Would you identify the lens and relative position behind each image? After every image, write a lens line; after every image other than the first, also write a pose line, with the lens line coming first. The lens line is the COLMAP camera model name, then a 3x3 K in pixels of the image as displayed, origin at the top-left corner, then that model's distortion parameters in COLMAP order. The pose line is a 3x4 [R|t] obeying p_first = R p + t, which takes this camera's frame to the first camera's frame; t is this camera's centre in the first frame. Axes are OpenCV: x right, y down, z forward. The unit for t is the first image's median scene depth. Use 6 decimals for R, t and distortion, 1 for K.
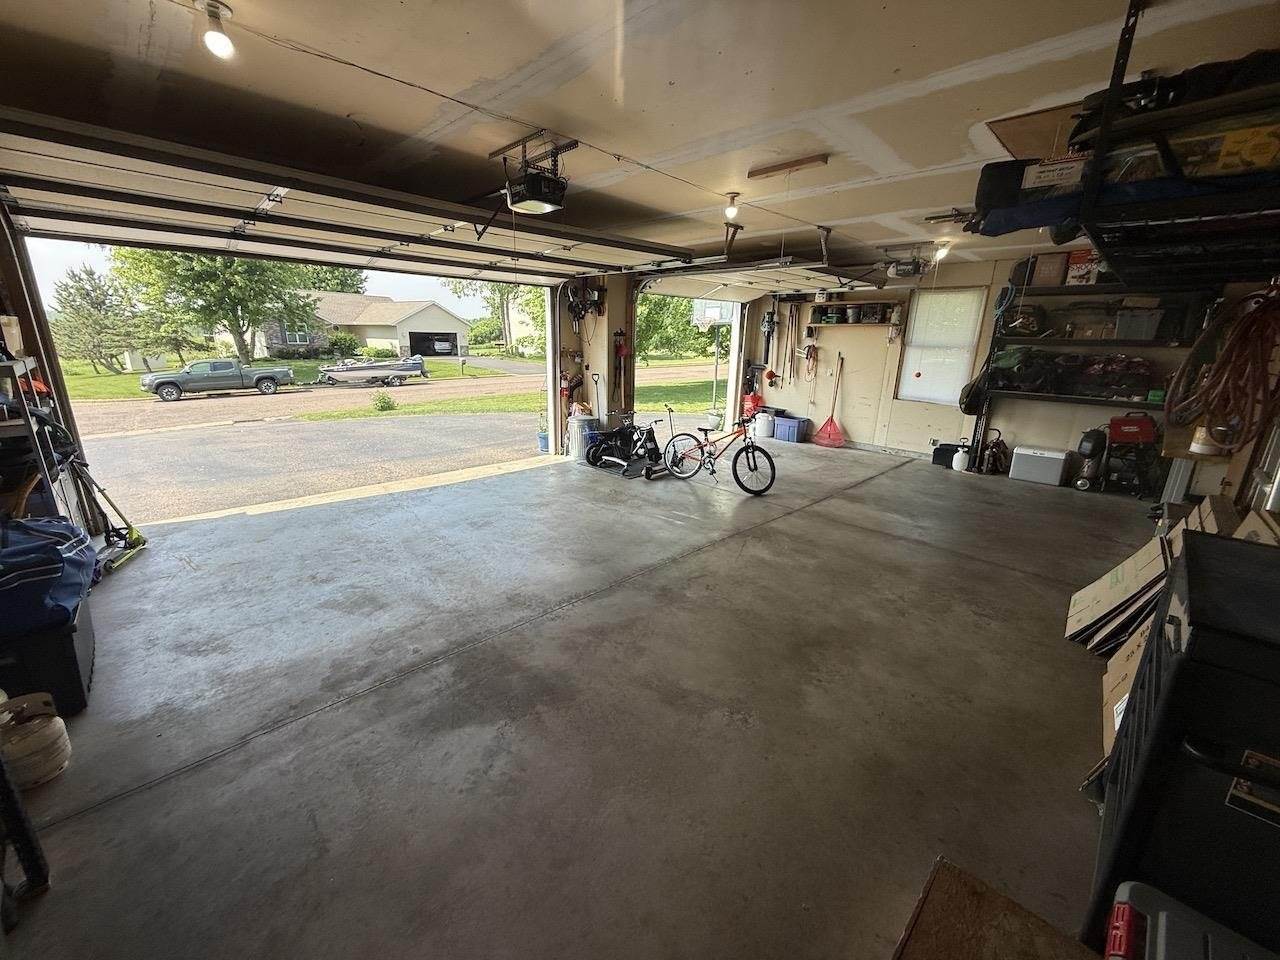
lens RADIAL K [[509.5, 0, 640.0], [0, 509.5, 480.0], [0, 0, 1]] dist [-0.000977, 0.000045]
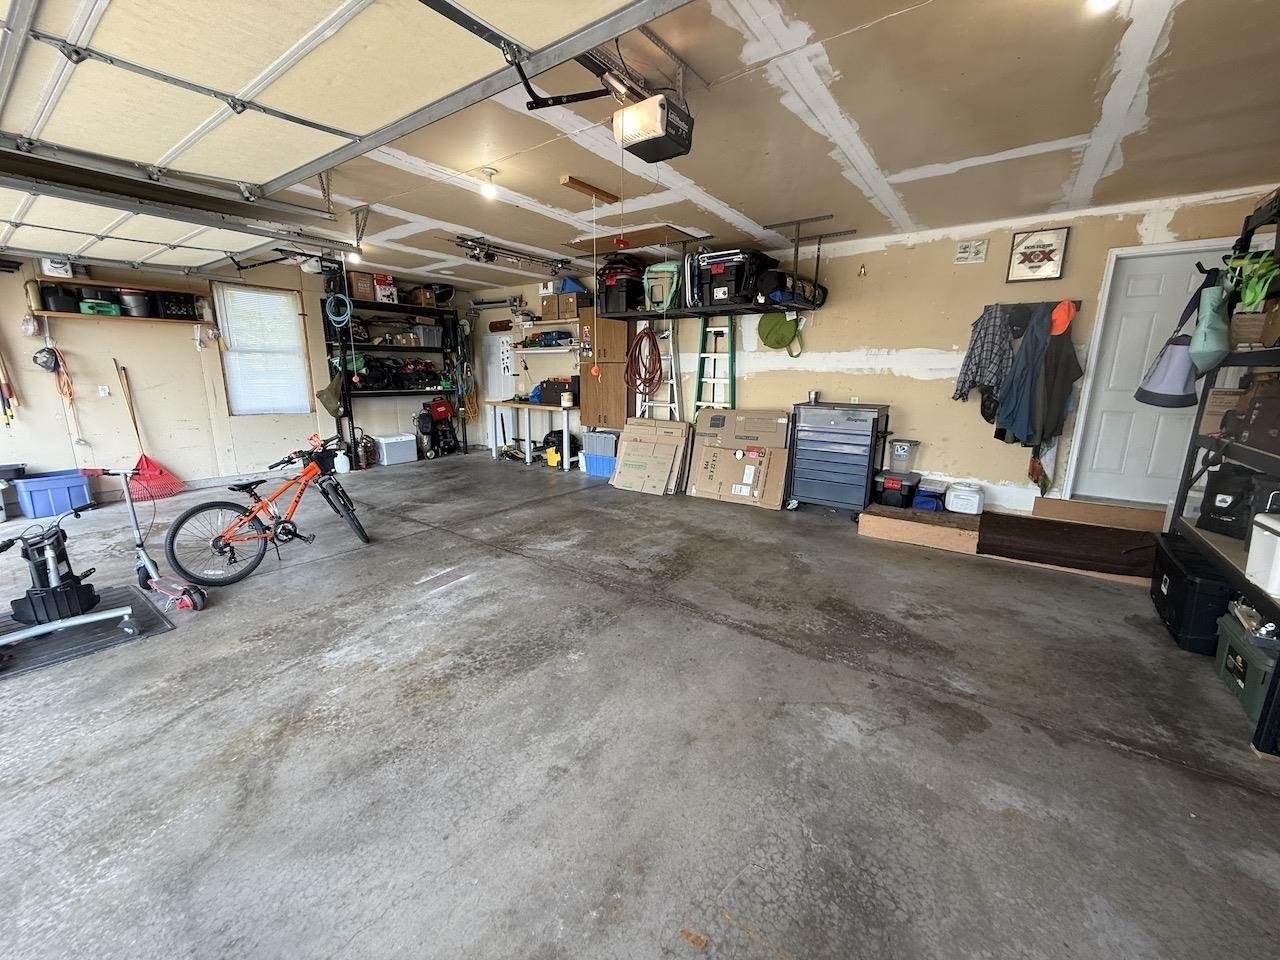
lens RADIAL K [[509.5, 0, 640.0], [0, 509.5, 480.0], [0, 0, 1]] dist [-0.000977, 0.000045]
pose [[-0.161327, -0.231787, 0.959296, -0.511817], [0.254681, 0.929327, 0.267376, -0.146203], [-0.953473, 0.287449, -0.090893, 0.613152]]
